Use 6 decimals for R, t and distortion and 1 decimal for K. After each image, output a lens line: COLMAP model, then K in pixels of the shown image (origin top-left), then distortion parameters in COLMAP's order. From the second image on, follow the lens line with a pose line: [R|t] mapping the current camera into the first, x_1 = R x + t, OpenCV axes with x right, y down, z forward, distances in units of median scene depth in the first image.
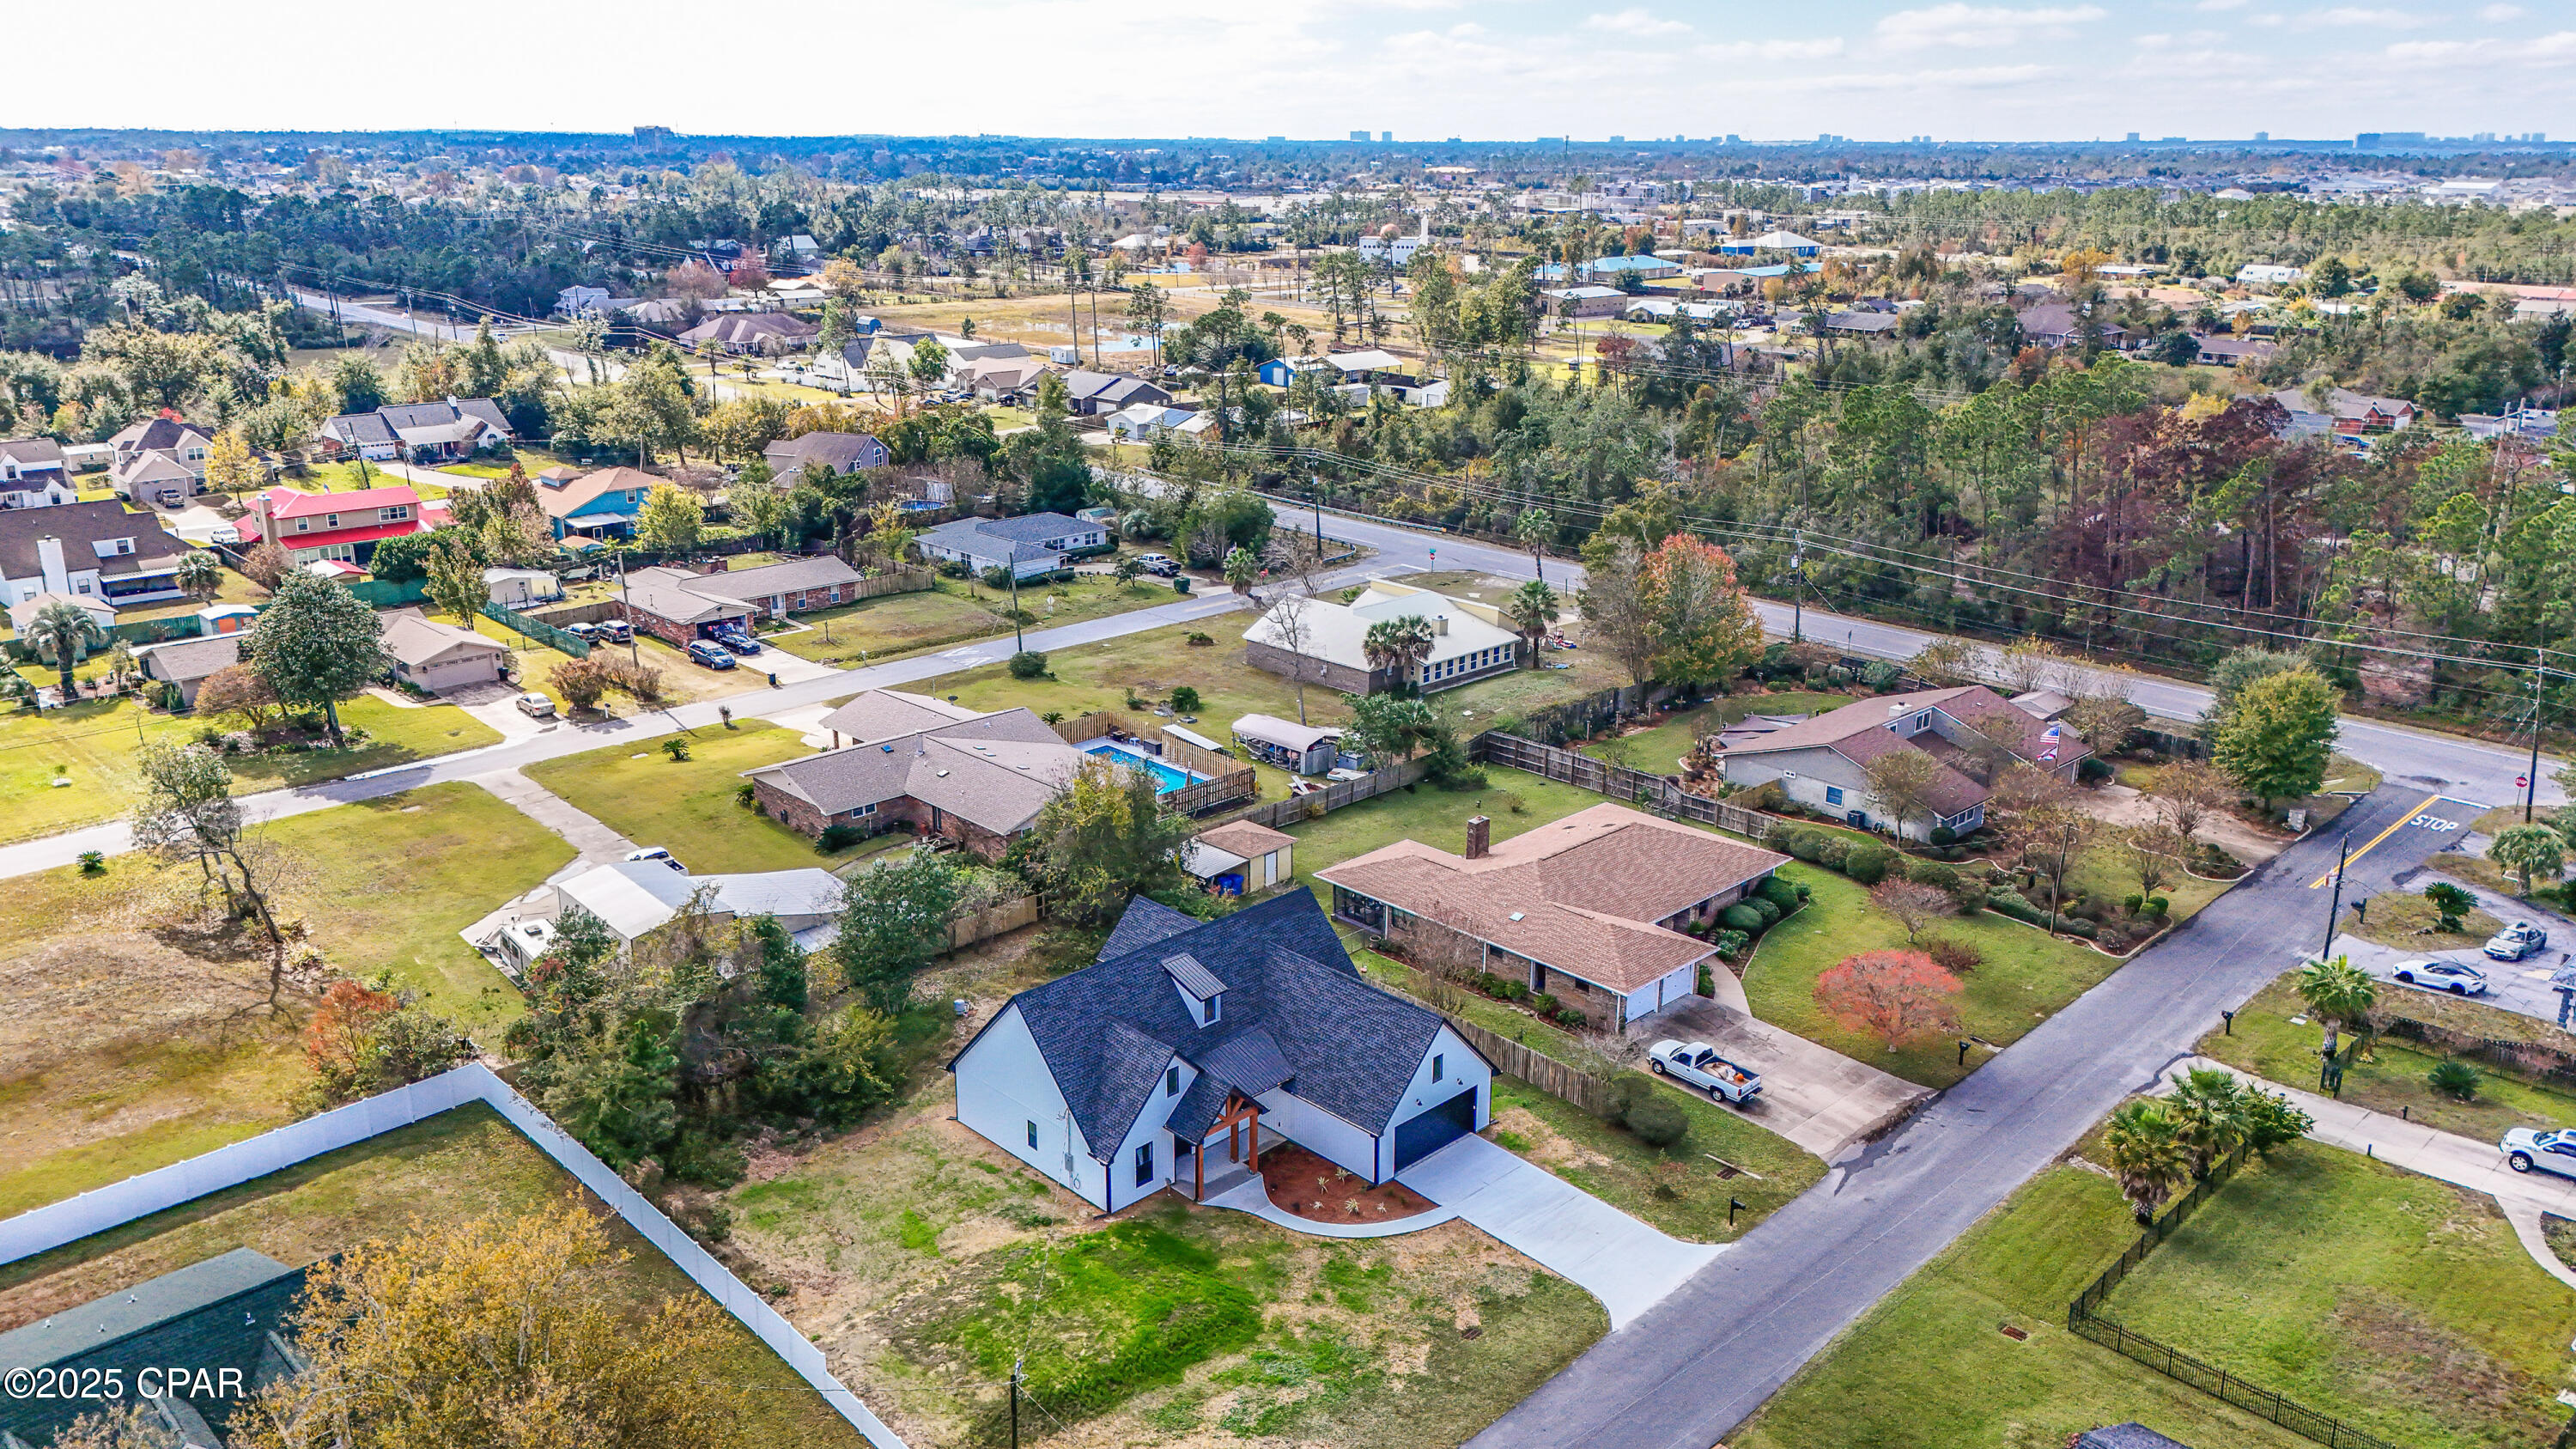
lens RADIAL K [[1878.6, 0, 1288.0], [0, 1878.6, 724.5], [0, 0, 1]] dist [0.089615, -0.085521]
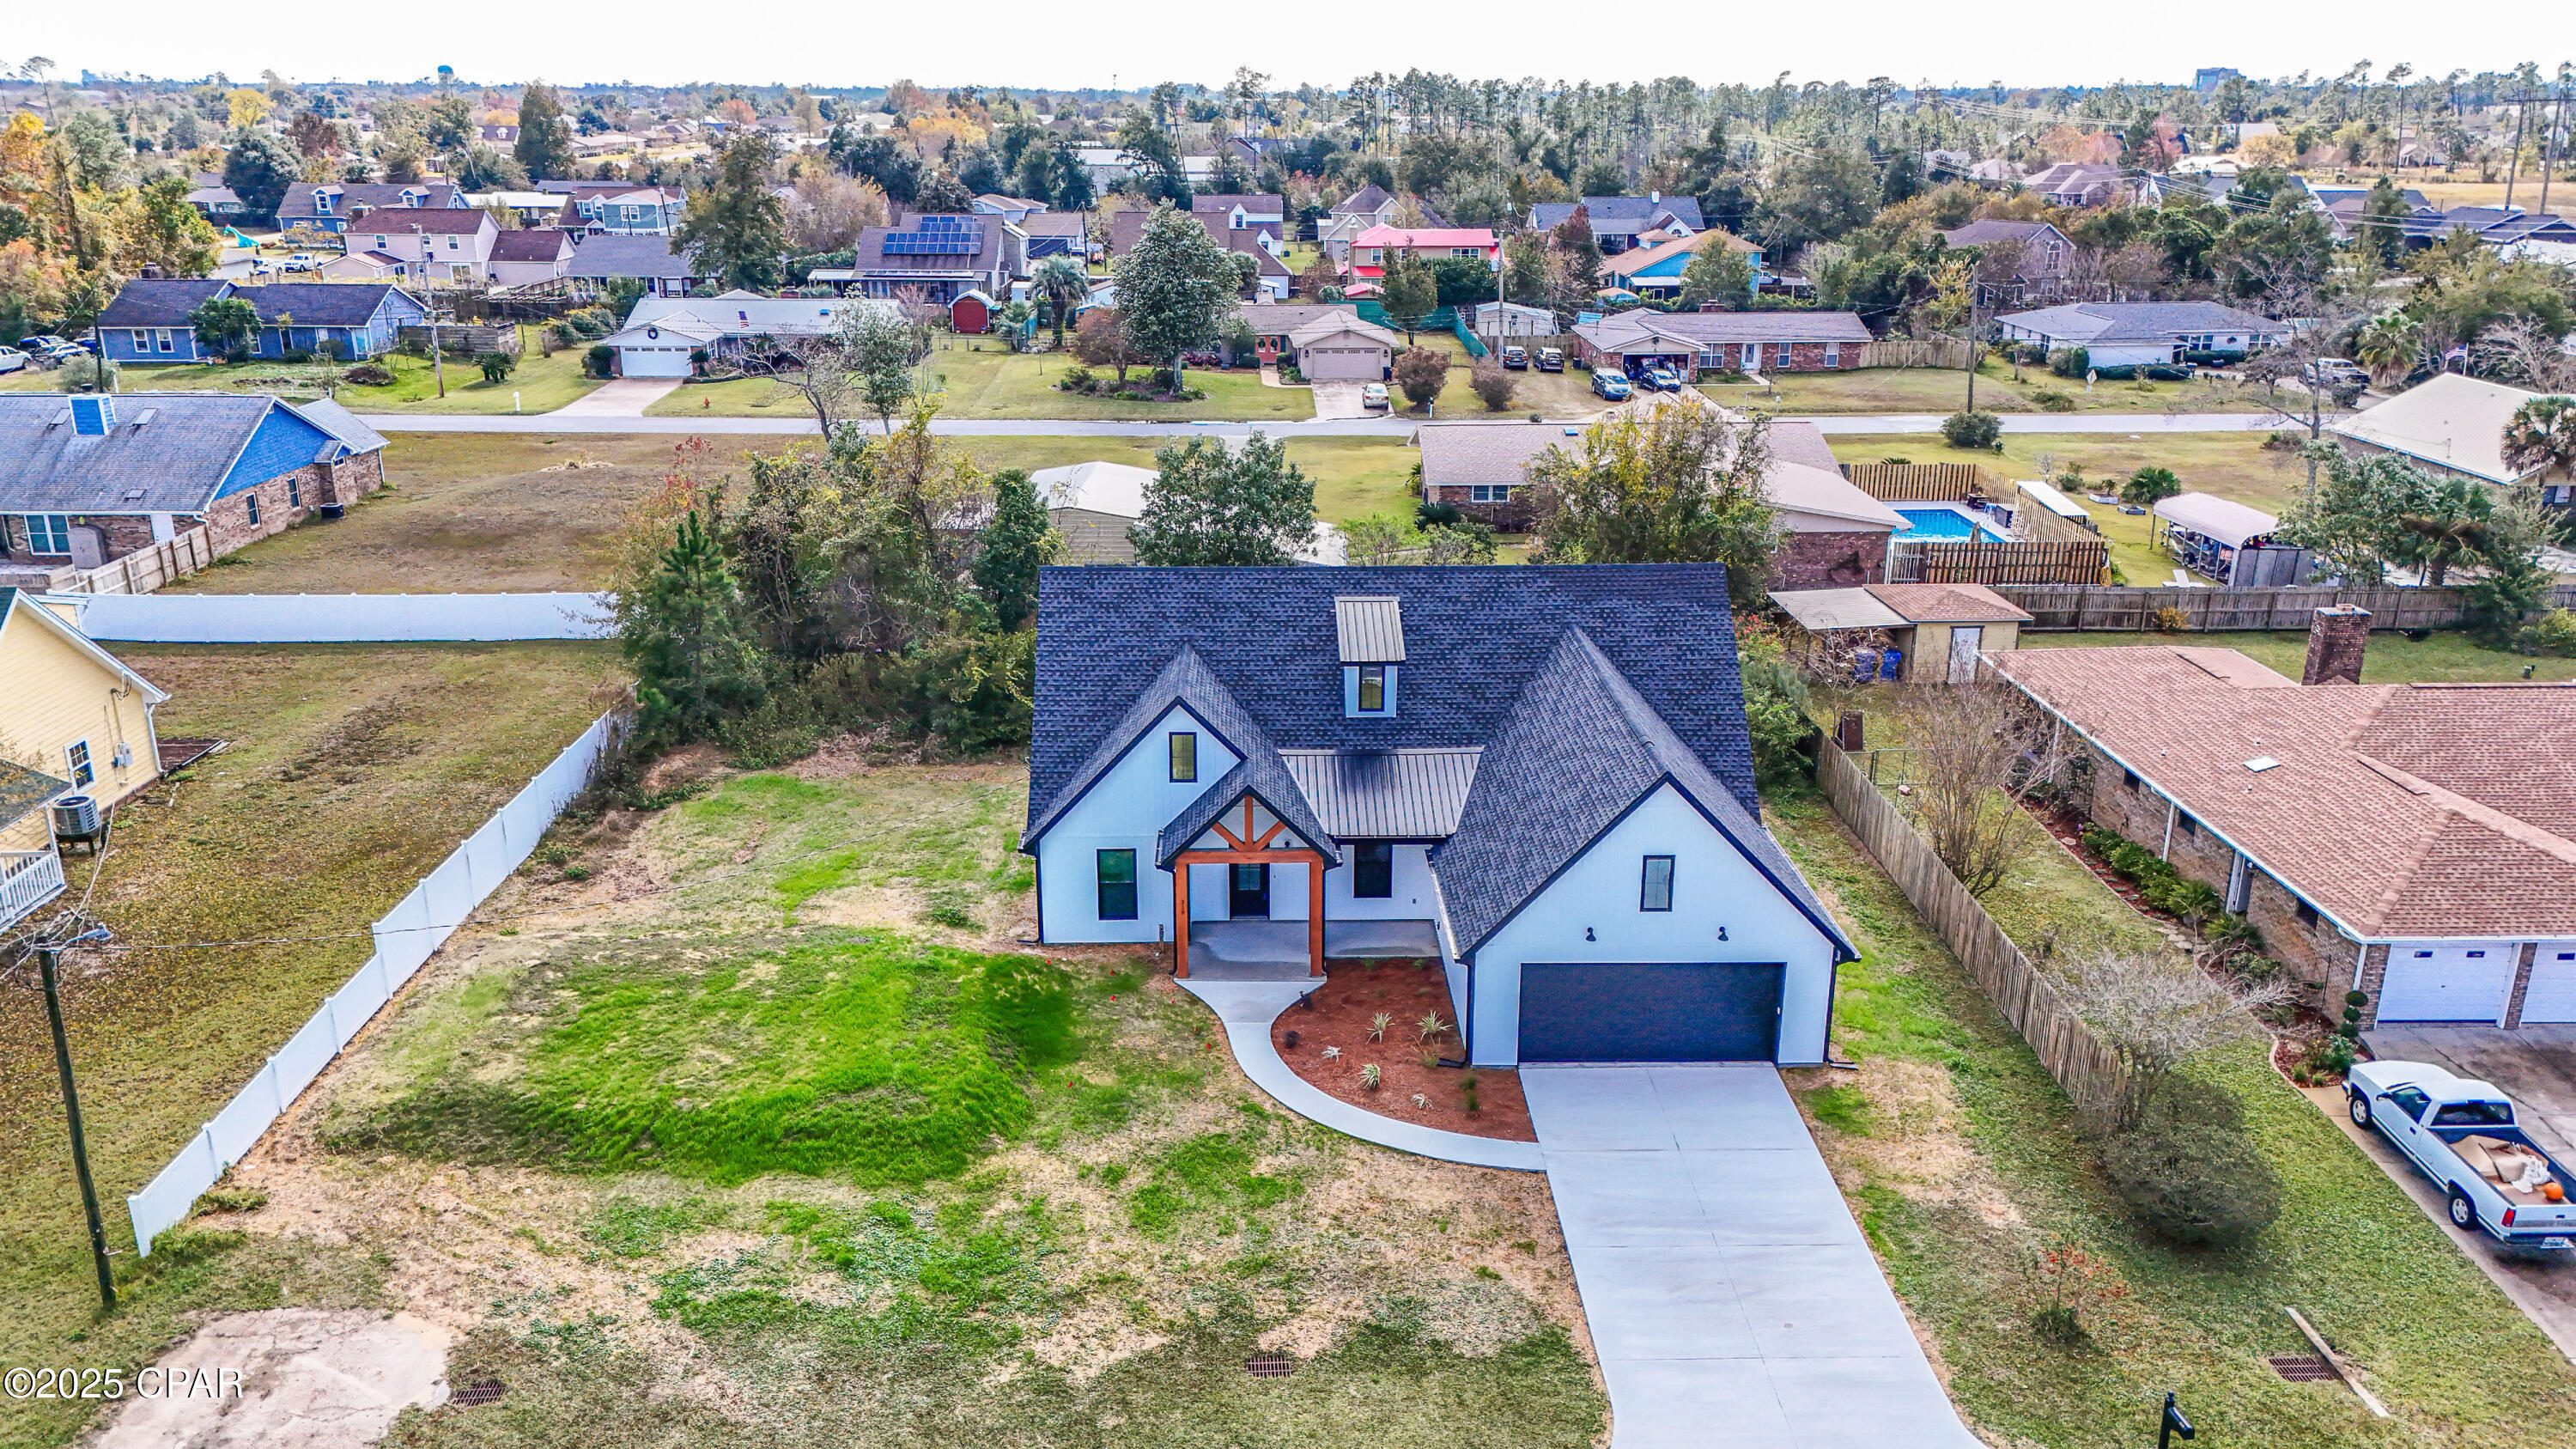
lens RADIAL K [[1878.6, 0, 1288.0], [0, 1878.6, 724.5], [0, 0, 1]] dist [0.089615, -0.085521]
pose [[0.730888, 0.210110, -0.649351, 0.204826], [-0.199935, 0.975608, 0.090636, 0.079042], [0.652556, 0.063584, 0.755068, 0.384063]]
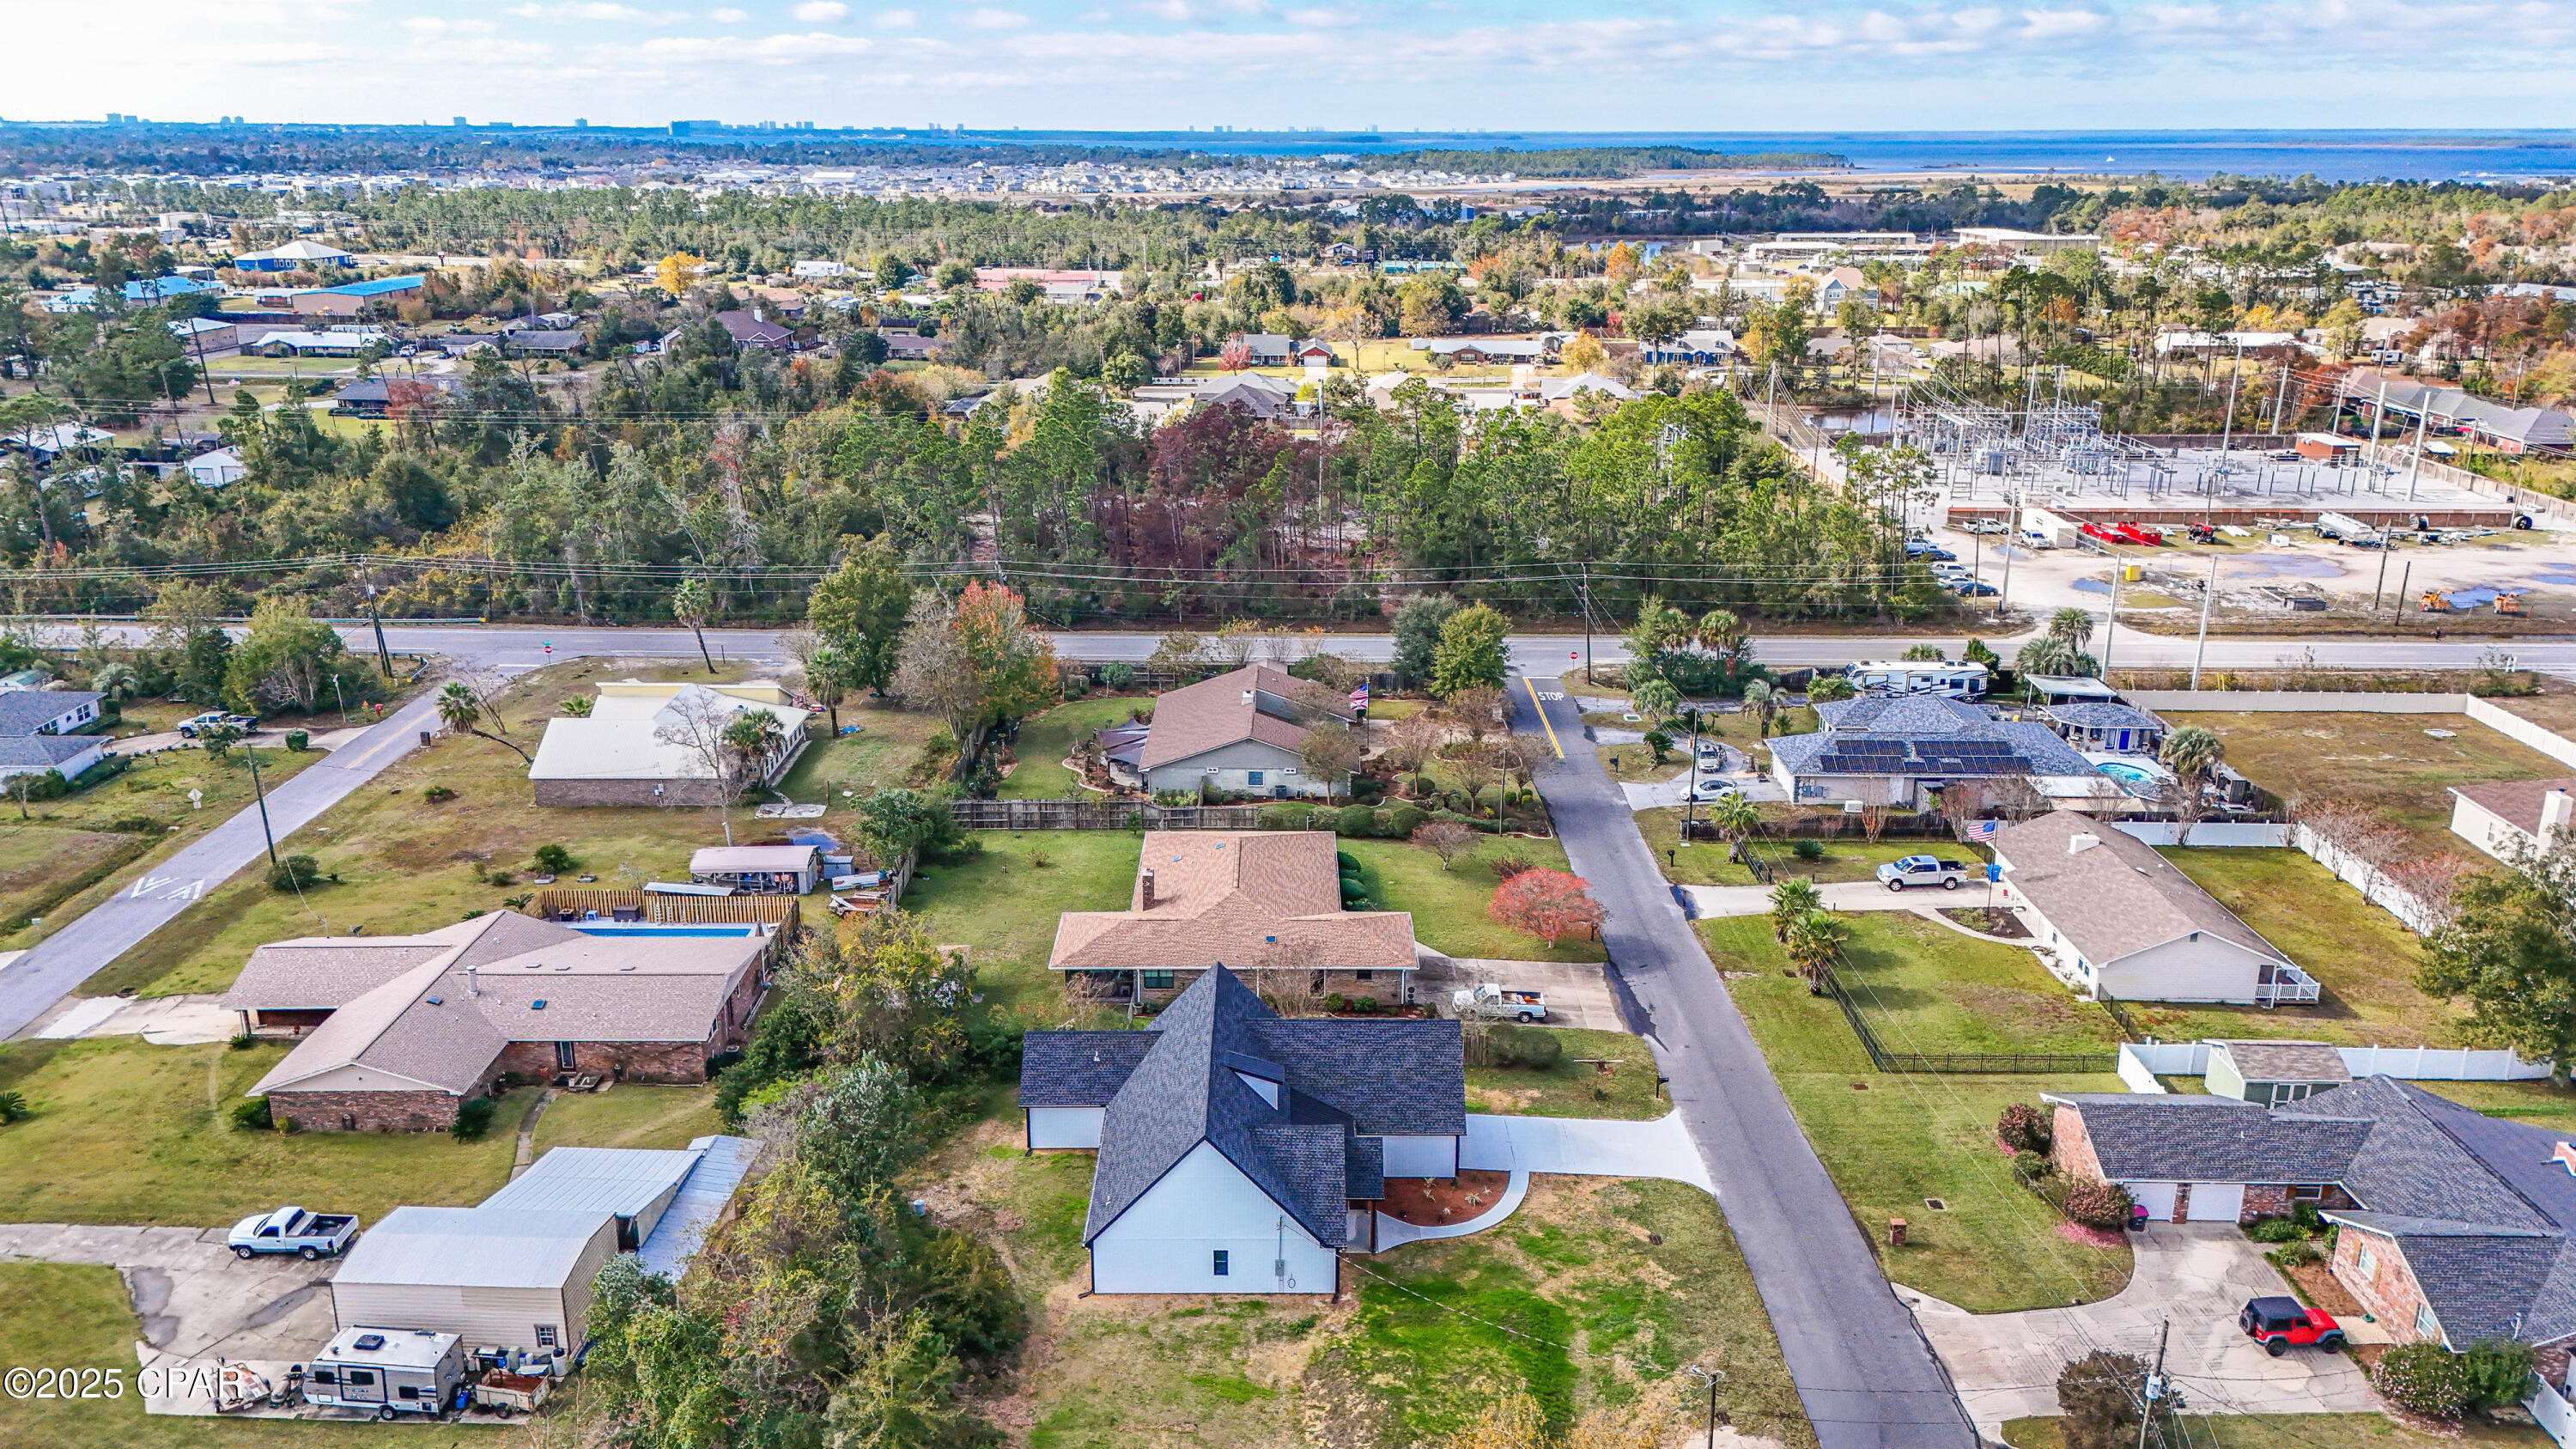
lens RADIAL K [[1878.6, 0, 1288.0], [0, 1878.6, 724.5], [0, 0, 1]] dist [0.089615, -0.085521]
pose [[0.699498, -0.219659, 0.680038, -0.487019], [0.214087, 0.972296, 0.093848, -0.101024], [-0.681813, 0.079941, 0.727145, 0.136814]]
